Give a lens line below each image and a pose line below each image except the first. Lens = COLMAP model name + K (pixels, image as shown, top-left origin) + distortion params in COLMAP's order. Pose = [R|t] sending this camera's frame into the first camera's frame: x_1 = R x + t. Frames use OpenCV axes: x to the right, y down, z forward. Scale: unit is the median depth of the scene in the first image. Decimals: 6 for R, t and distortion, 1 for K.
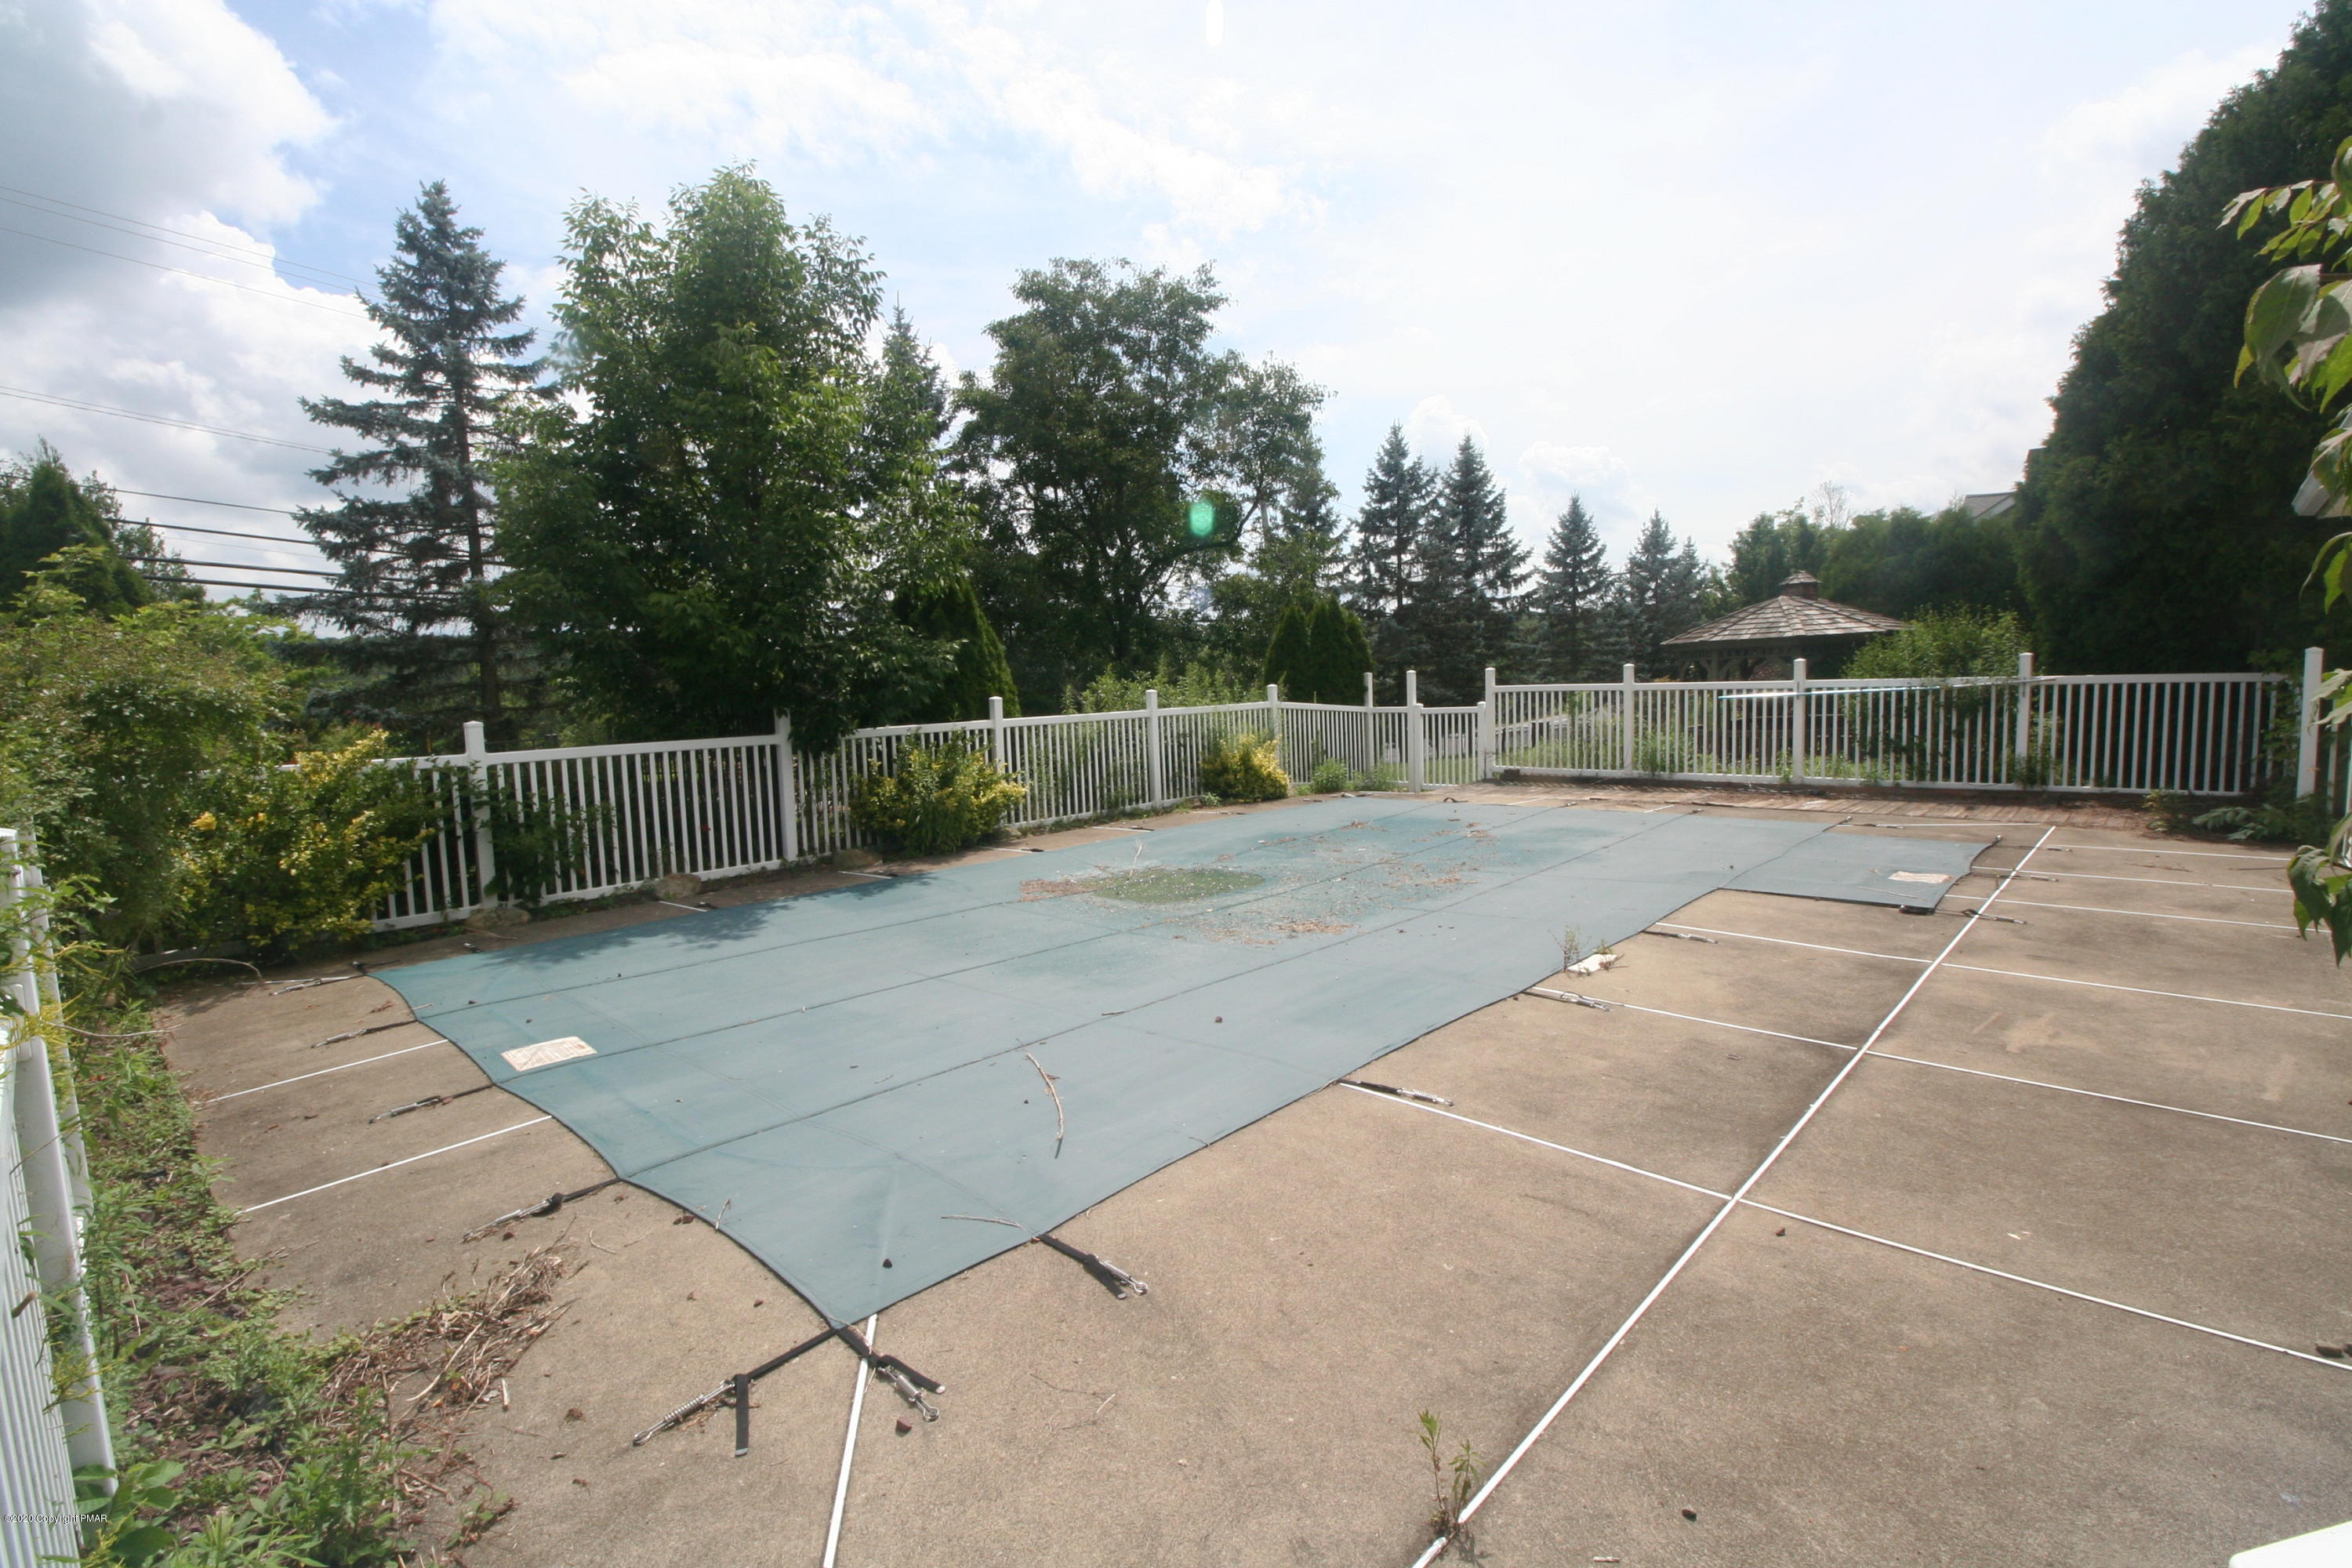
lens RADIAL K [[1100.5, 0, 1176.9], [0, 1100.5, 786.3], [0, 0, 1]] dist [-0.014240, -0.005618]
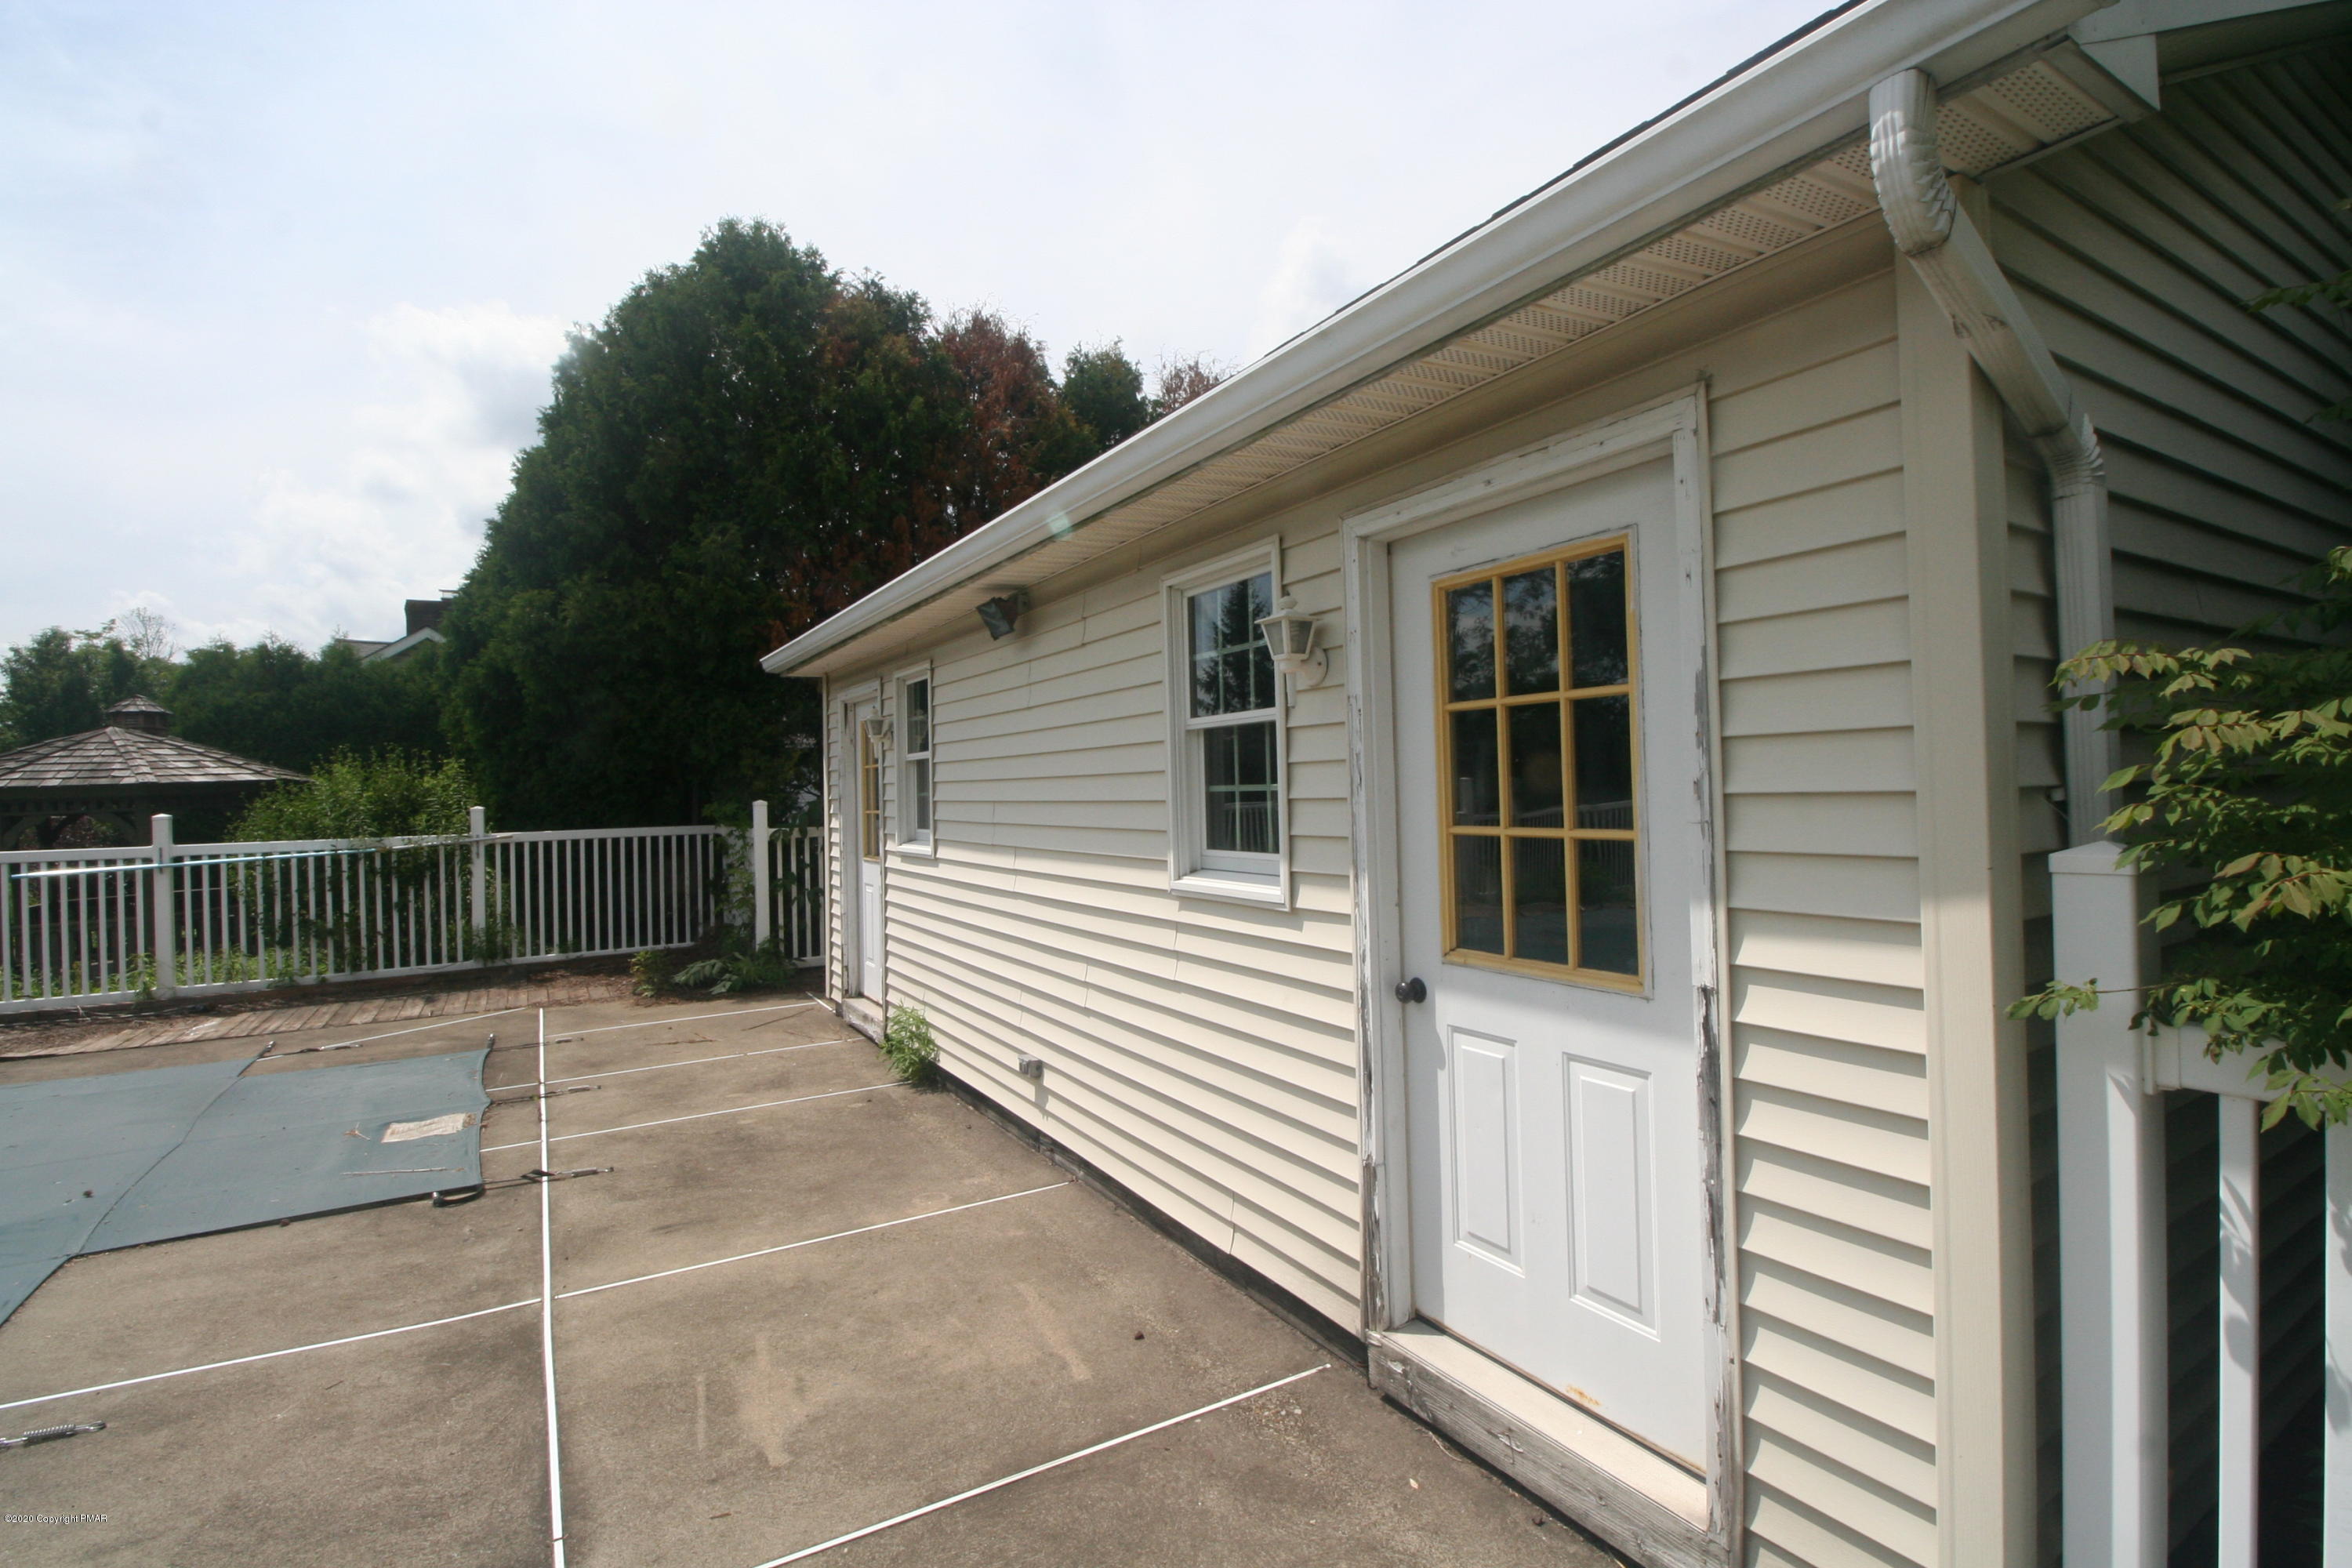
lens RADIAL K [[1100.5, 0, 1225.7], [0, 1100.5, 776.0], [0, 0, 1]] dist [-0.014240, -0.005618]
pose [[0.248988, 0.034993, 0.967874, 0.090219], [0.114765, 0.991240, -0.065361, -0.021954], [-0.961683, 0.127352, 0.242791, 0.214241]]
